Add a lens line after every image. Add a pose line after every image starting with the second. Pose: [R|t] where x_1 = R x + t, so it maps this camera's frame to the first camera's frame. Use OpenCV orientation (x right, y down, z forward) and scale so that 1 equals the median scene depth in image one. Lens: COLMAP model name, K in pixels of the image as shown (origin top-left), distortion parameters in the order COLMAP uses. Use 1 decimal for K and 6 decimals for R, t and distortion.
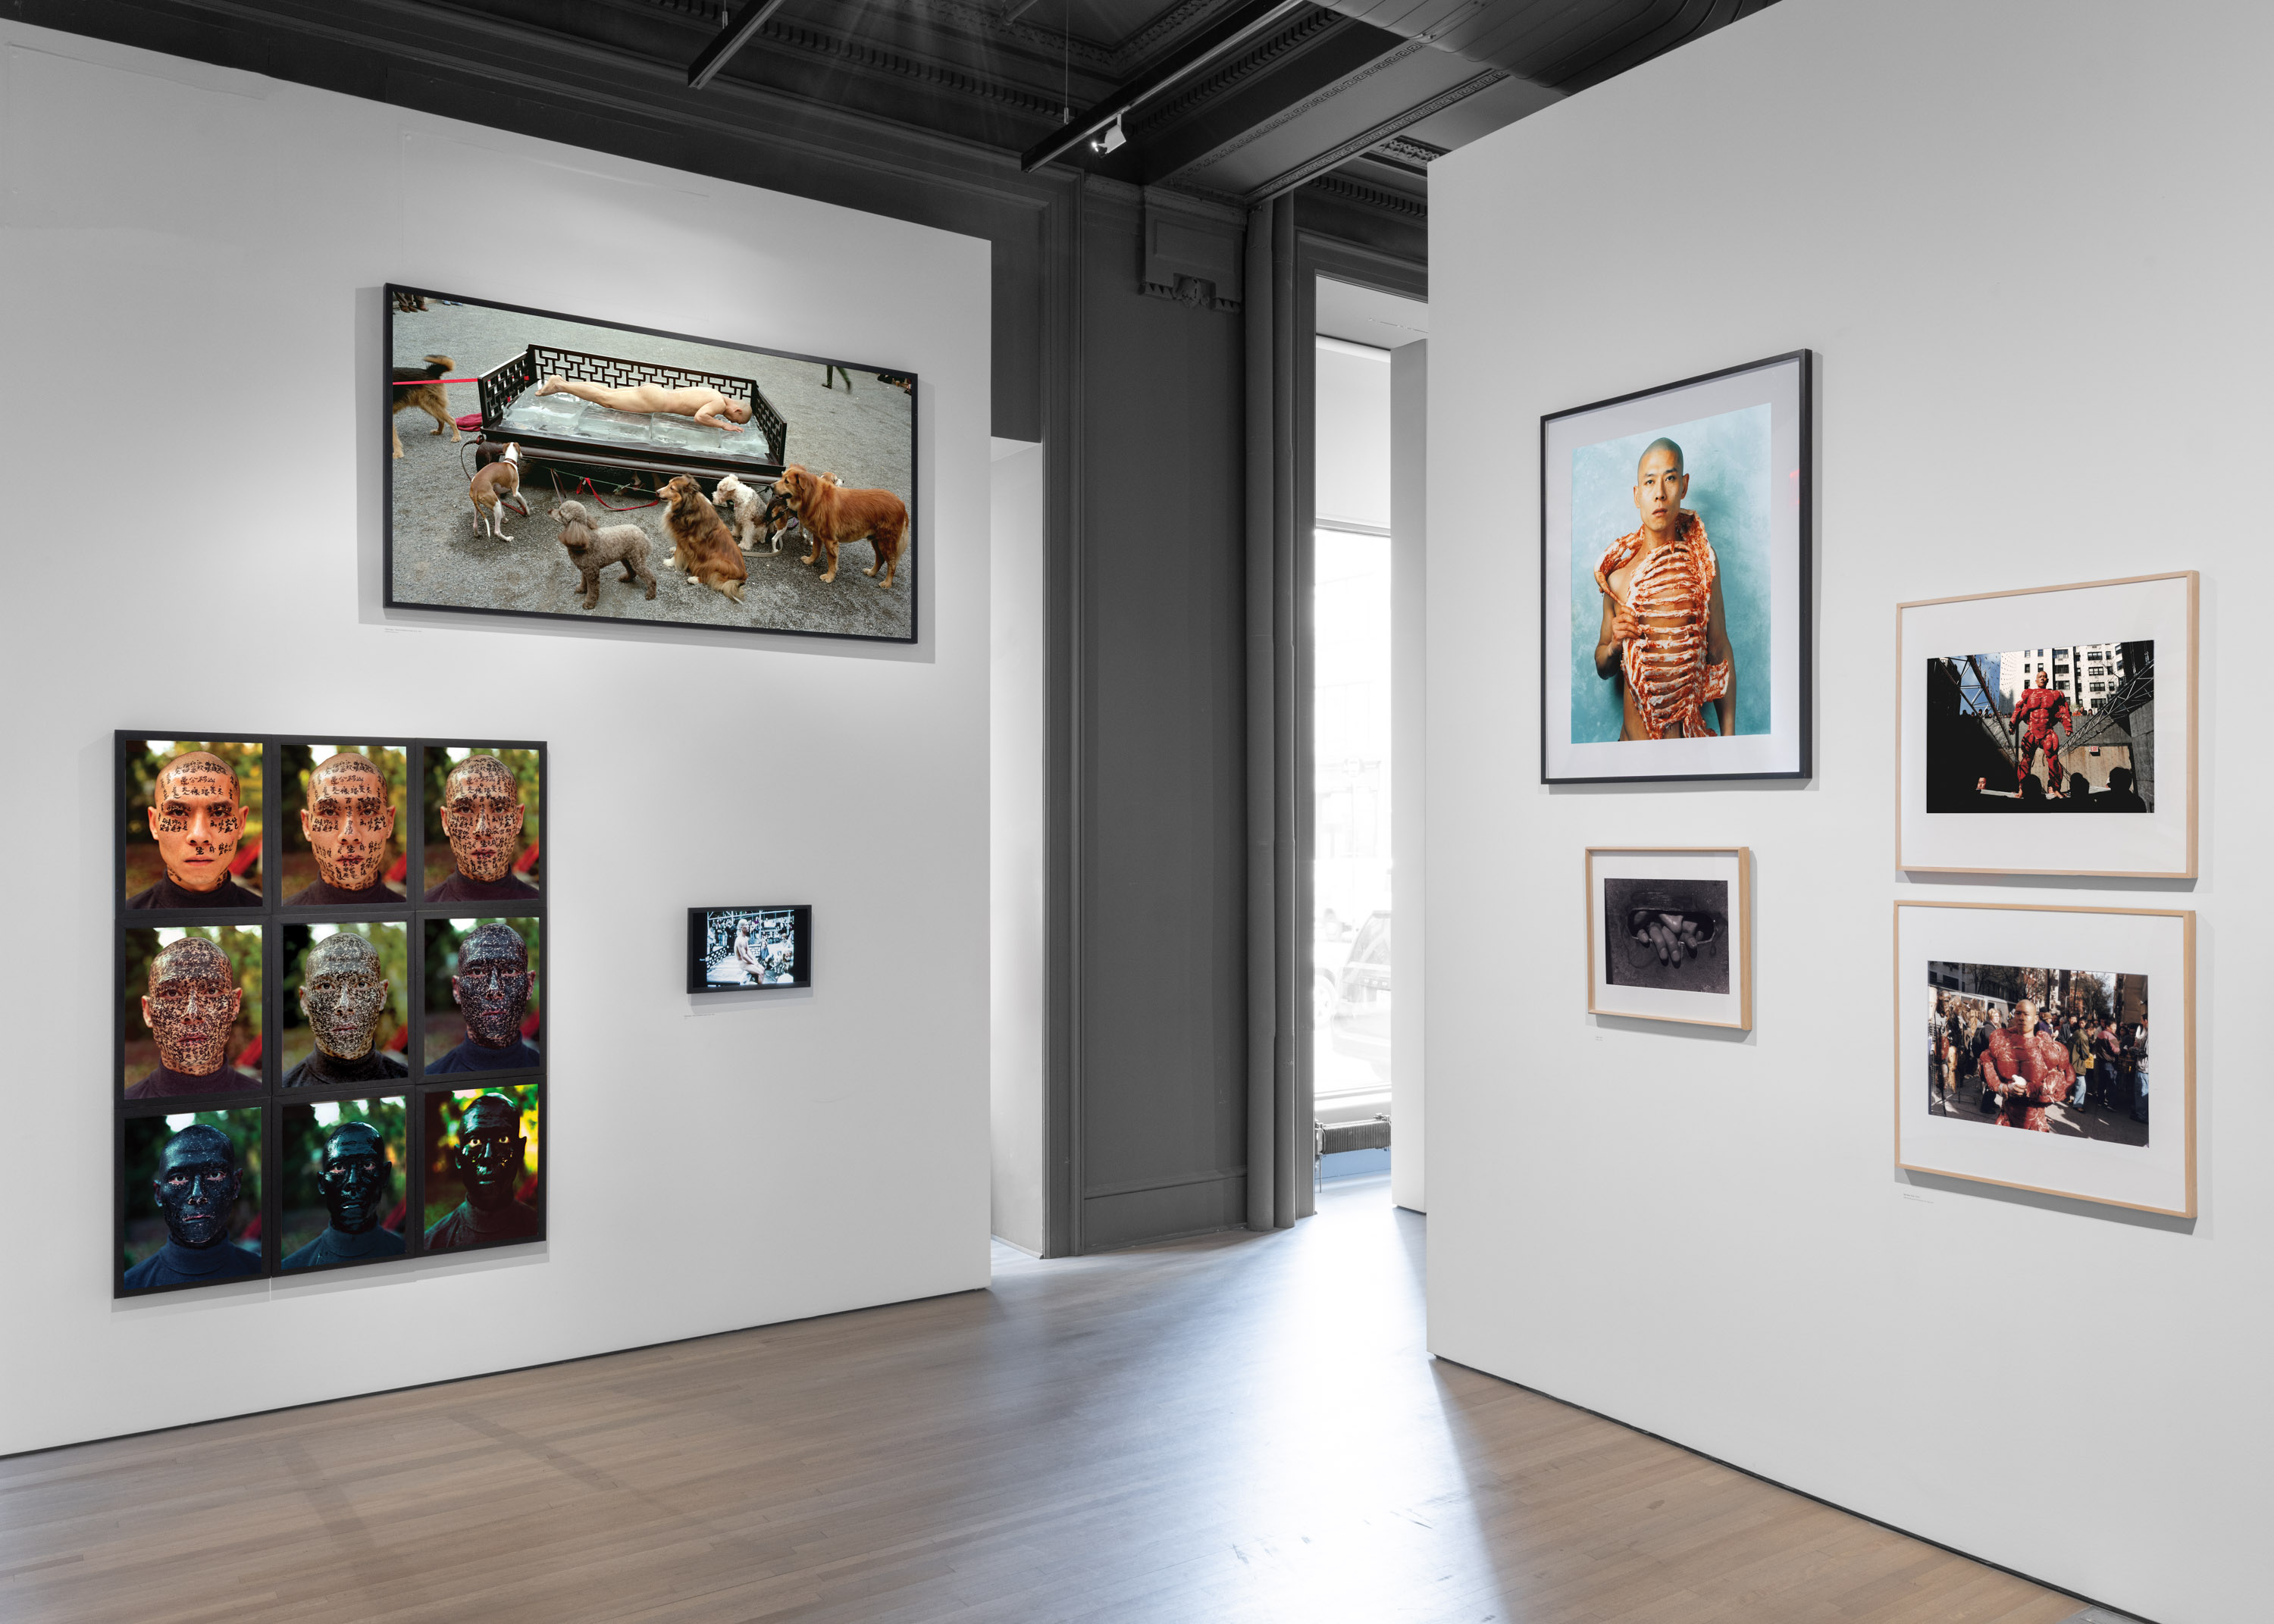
lens RADIAL K [[1634.1, 0, 1222.2], [0, 1634.1, 831.1], [0, 0, 1]] dist [0.002572, 0.004264]
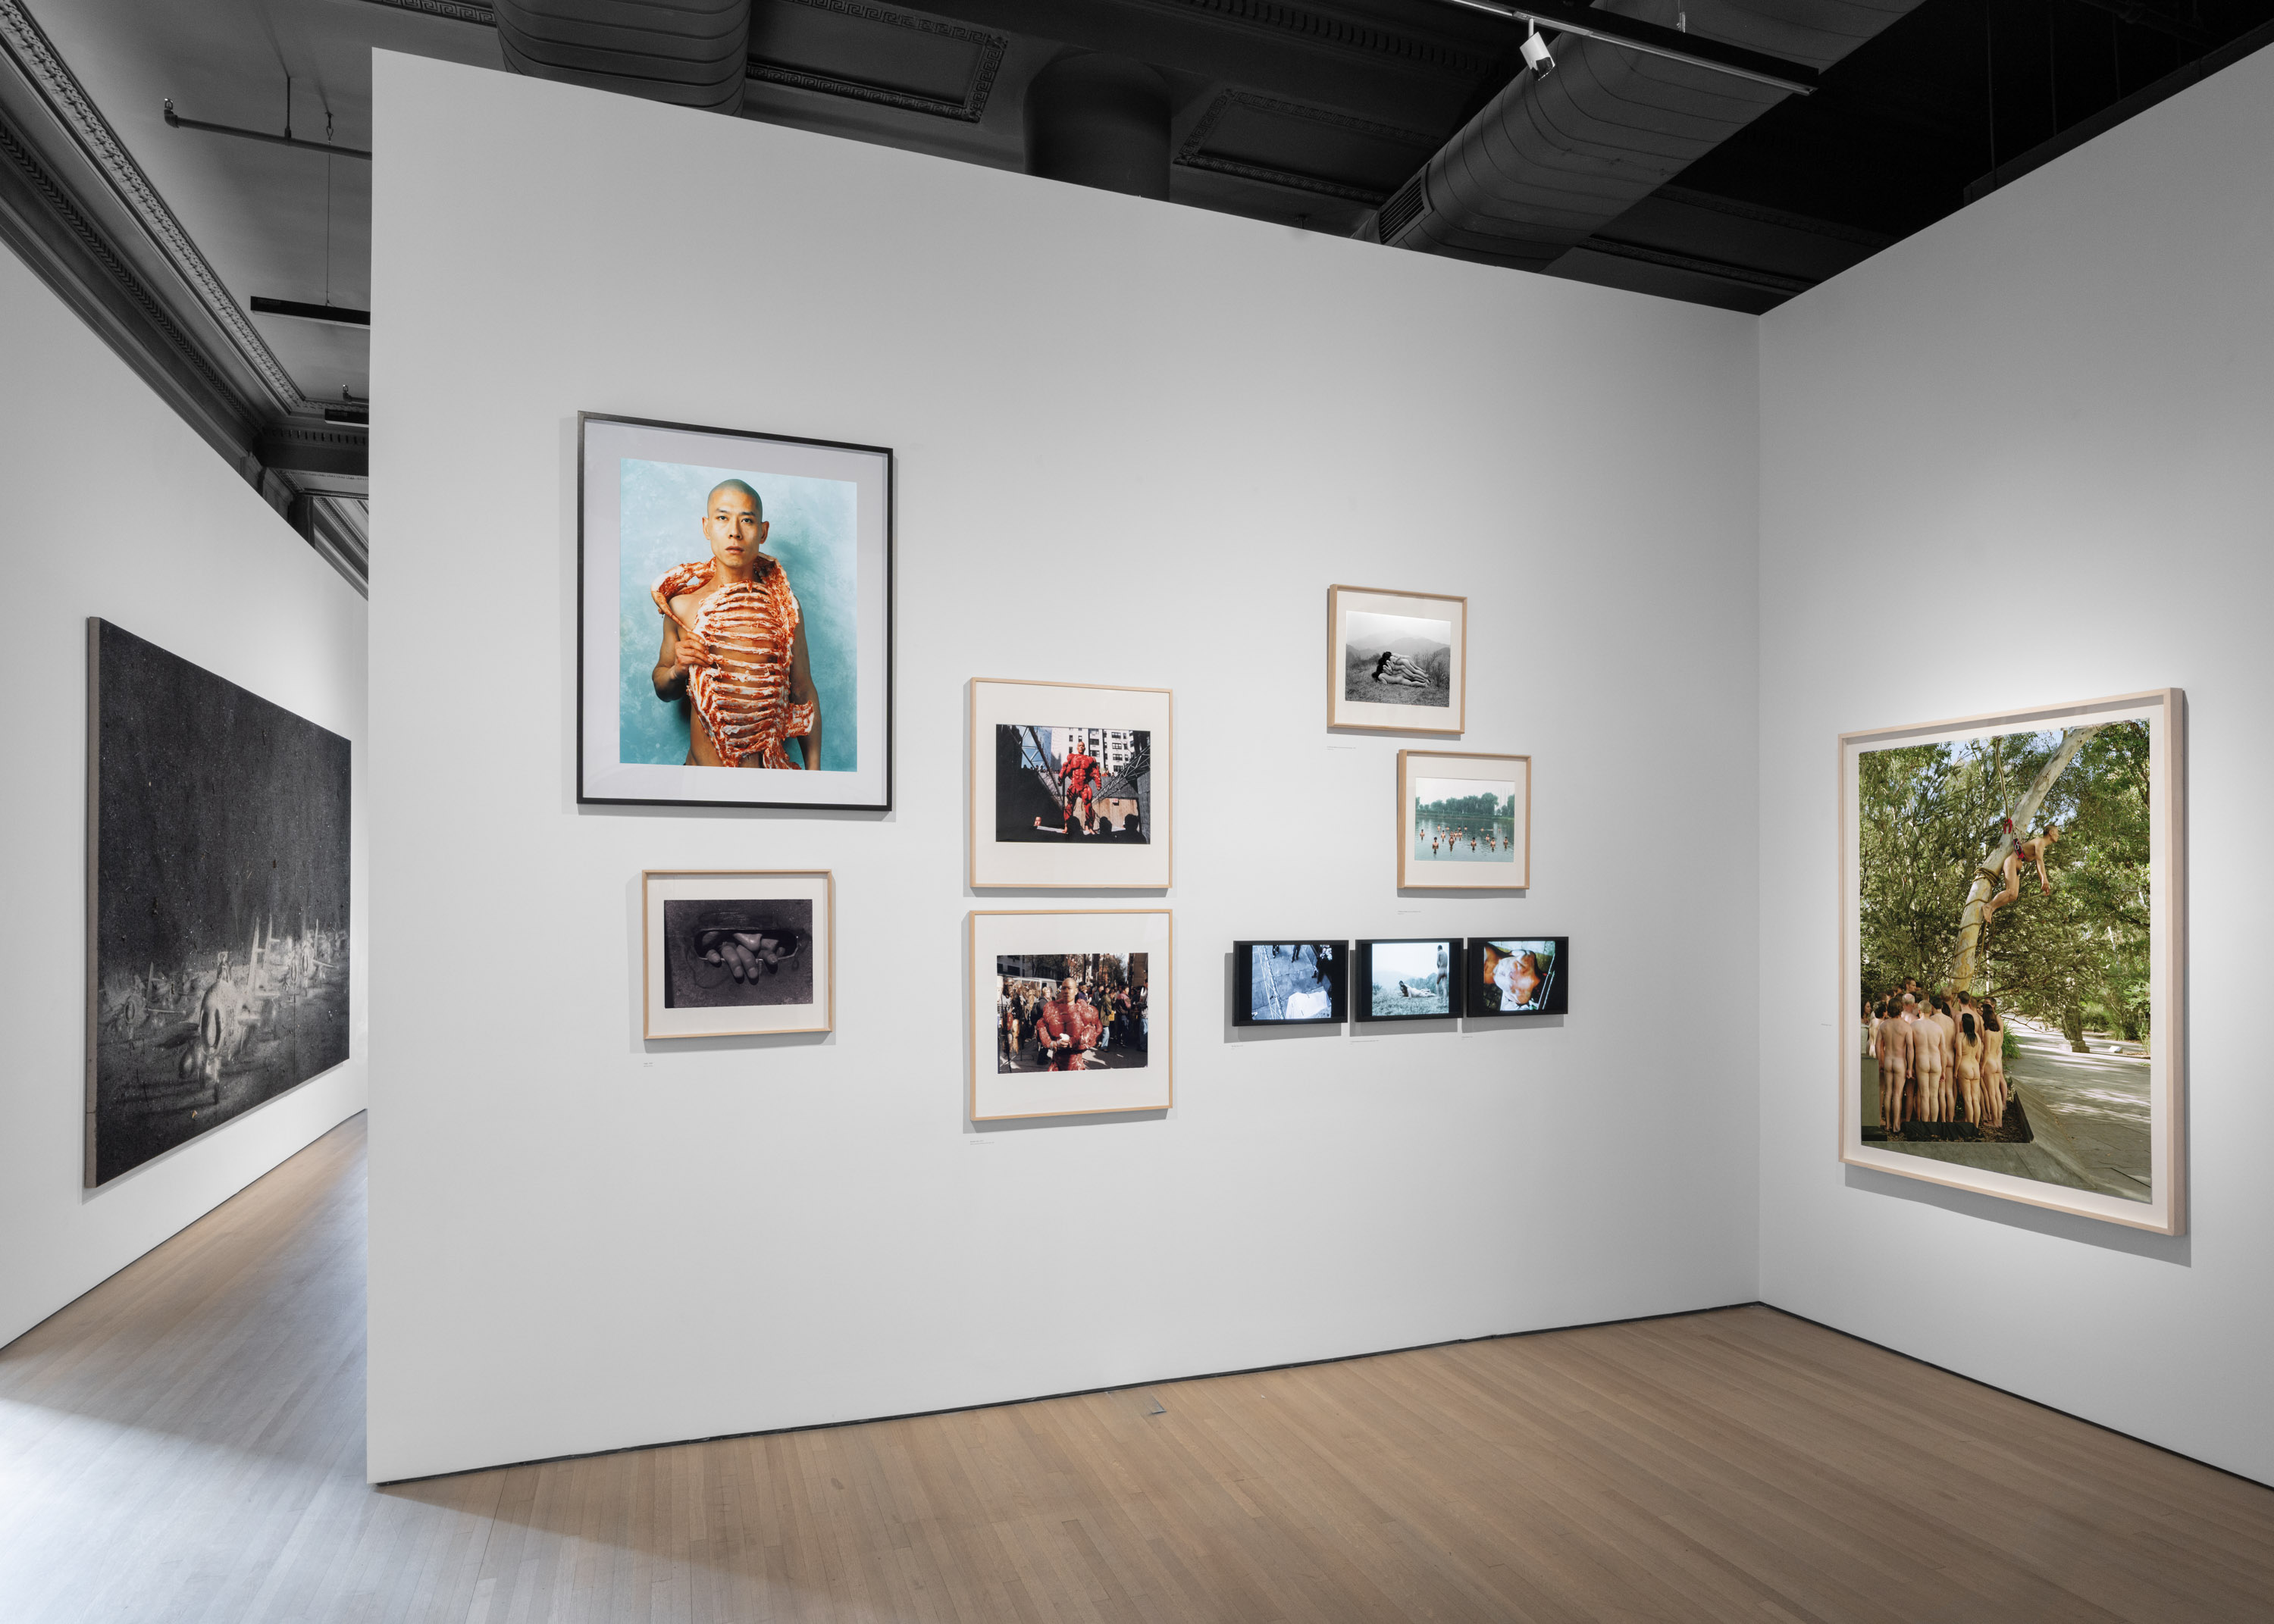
lens RADIAL K [[1193.2, 0, 1045.8], [0, 1193.2, 891.3], [0, 0, 1]] dist [-0.007609, 0.002790]
pose [[0.334266, 0.001311, 0.942478, -0.407437], [0.004997, 0.999983, -0.003163, 0.028359], [-0.942466, 0.005766, 0.334253, 0.590876]]
